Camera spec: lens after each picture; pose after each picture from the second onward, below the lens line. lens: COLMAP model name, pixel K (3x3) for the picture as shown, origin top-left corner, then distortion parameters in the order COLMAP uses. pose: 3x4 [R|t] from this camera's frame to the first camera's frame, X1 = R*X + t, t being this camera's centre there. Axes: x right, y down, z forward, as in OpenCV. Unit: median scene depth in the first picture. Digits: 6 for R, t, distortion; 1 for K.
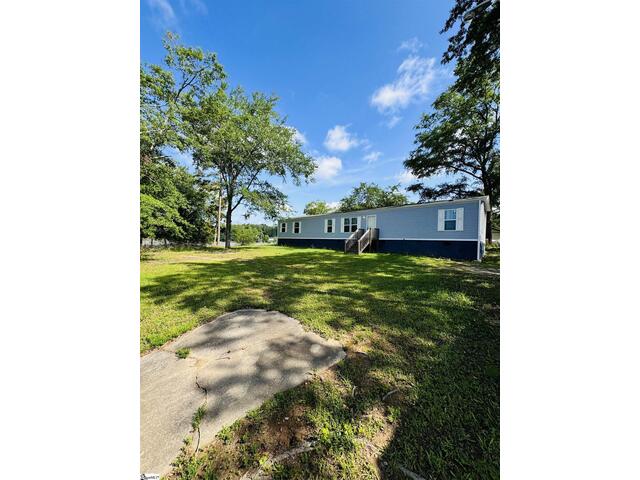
lens RADIAL K [[189.8, 0, 318.5], [0, 189.8, 239.6], [0, 0, 1]] dist [-0.002882, 0.000033]
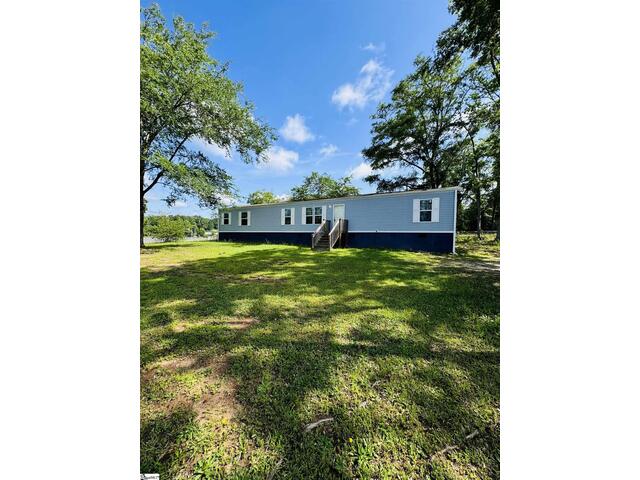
lens RADIAL K [[189.8, 0, 320.3], [0, 189.8, 239.2], [0, 0, 1]] dist [-0.002882, 0.000033]
pose [[0.957954, -0.023686, 0.285942, -0.047713], [0.012972, 0.999143, 0.039306, -0.003676], [-0.286628, -0.033944, 0.957440, 0.160389]]
